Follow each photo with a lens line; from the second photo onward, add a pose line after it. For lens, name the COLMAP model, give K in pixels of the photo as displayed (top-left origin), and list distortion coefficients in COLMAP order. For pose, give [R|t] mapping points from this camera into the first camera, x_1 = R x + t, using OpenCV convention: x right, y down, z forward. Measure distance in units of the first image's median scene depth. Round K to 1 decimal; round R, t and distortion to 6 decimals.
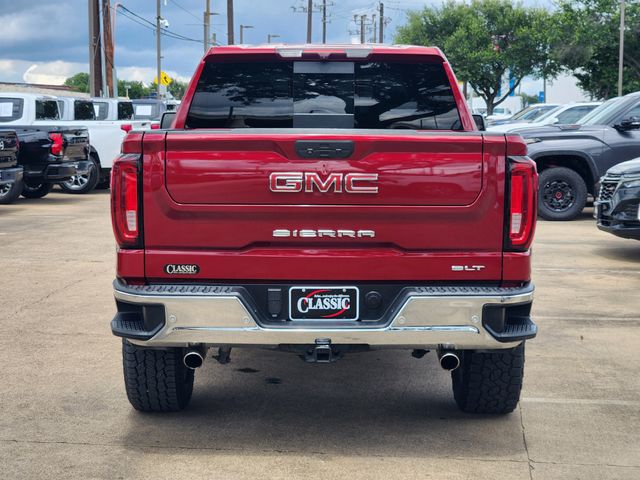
lens RADIAL K [[1248.3, 0, 320.0], [0, 1248.3, 240.0], [0, 0, 1]] dist [-0.806480, 12.098000]
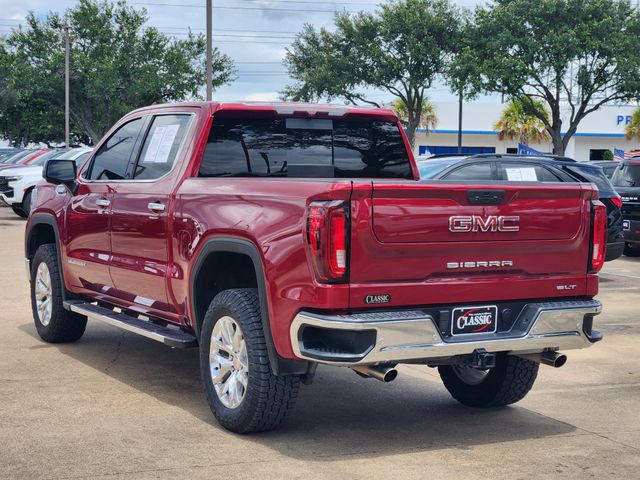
lens RADIAL K [[1248.3, 0, 320.0], [0, 1248.3, 240.0], [0, 0, 1]] dist [-0.806480, 12.098000]
pose [[0.876235, -0.024566, 0.481258, -0.727422], [0.040317, 0.998936, -0.022414, -0.008031], [-0.480195, 0.039042, 0.876292, -0.011573]]
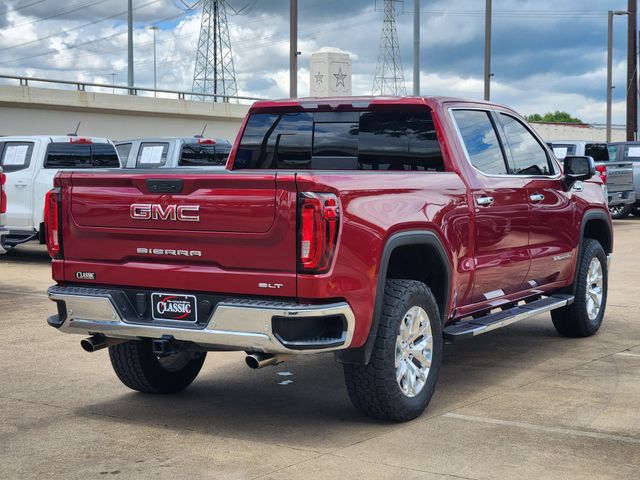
lens RADIAL K [[1248.3, 0, 320.0], [0, 1248.3, 240.0], [0, 0, 1]] dist [-0.806480, 12.098000]
pose [[0.879681, 0.030935, -0.474558, 0.732070], [-0.046384, 0.998705, -0.020878, 0.001729], [0.473298, 0.040377, 0.879977, -0.040728]]
